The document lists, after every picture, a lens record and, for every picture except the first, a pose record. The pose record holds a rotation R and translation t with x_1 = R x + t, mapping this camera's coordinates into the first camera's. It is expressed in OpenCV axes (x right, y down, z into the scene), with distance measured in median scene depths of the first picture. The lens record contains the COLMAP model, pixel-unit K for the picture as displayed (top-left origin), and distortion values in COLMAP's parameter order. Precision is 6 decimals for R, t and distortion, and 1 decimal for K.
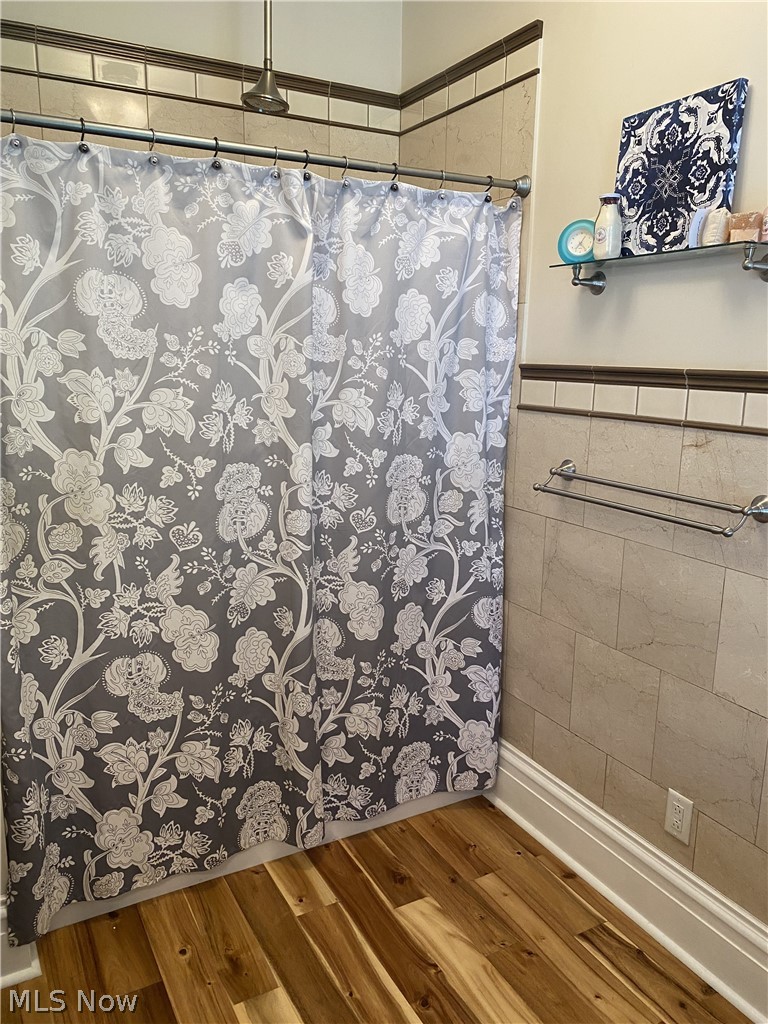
lens RADIAL K [[776.4, 0, 383.0], [0, 776.4, 512.7], [0, 0, 1]] dist [-0.002215, -0.007163]
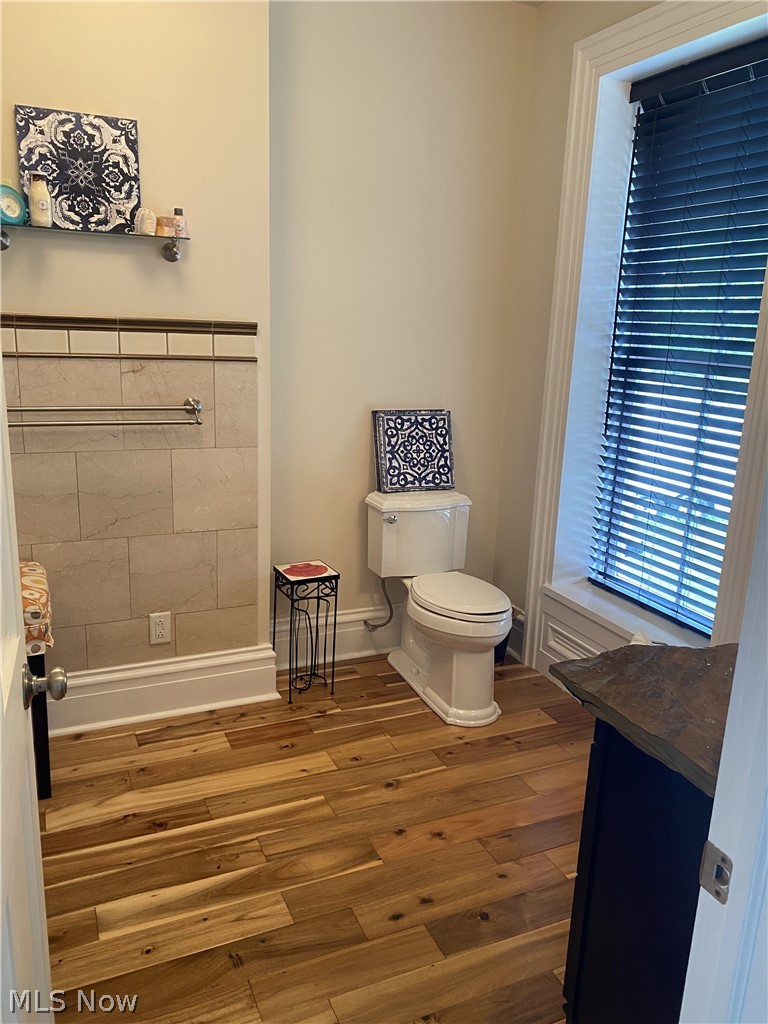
lens RADIAL K [[776.4, 0, 382.1], [0, 776.4, 512.0], [0, 0, 1]] dist [-0.002215, -0.007163]
pose [[0.079516, -0.242284, 0.966941, -1.027202], [0.165830, 0.959711, 0.226836, -0.087483], [-0.982943, 0.142311, 0.116490, 0.423701]]
